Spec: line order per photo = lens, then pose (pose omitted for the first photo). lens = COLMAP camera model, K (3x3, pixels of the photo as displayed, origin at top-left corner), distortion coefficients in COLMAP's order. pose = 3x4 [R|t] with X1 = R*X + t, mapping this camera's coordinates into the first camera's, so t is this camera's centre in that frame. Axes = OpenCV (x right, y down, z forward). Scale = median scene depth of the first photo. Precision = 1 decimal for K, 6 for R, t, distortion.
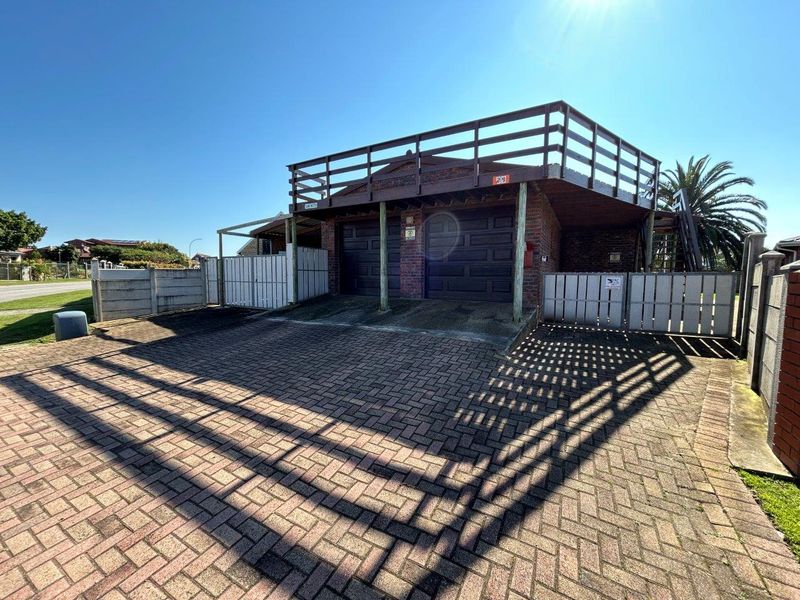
lens RADIAL K [[321.5, 0, 400.0], [0, 321.5, 300.0], [0, 0, 1]] dist [-0.001504, 0.000703]
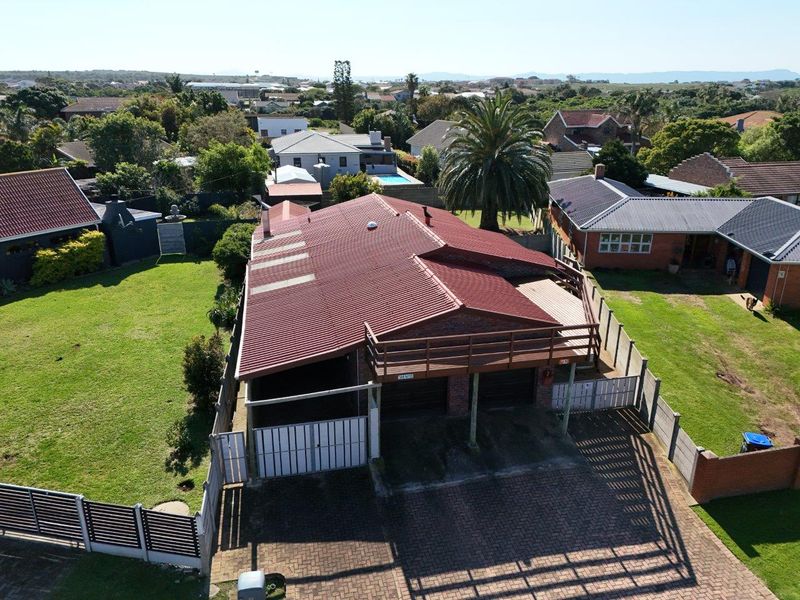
lens RADIAL K [[560.9, 0, 396.8], [0, 560.9, 279.1], [0, 0, 1]] dist [0.003290, 0.003116]
pose [[0.746729, -0.202766, 0.633469, -2.719228], [0.064242, 0.969934, 0.234737, -2.009451], [-0.662019, -0.134589, 0.737303, -0.621488]]
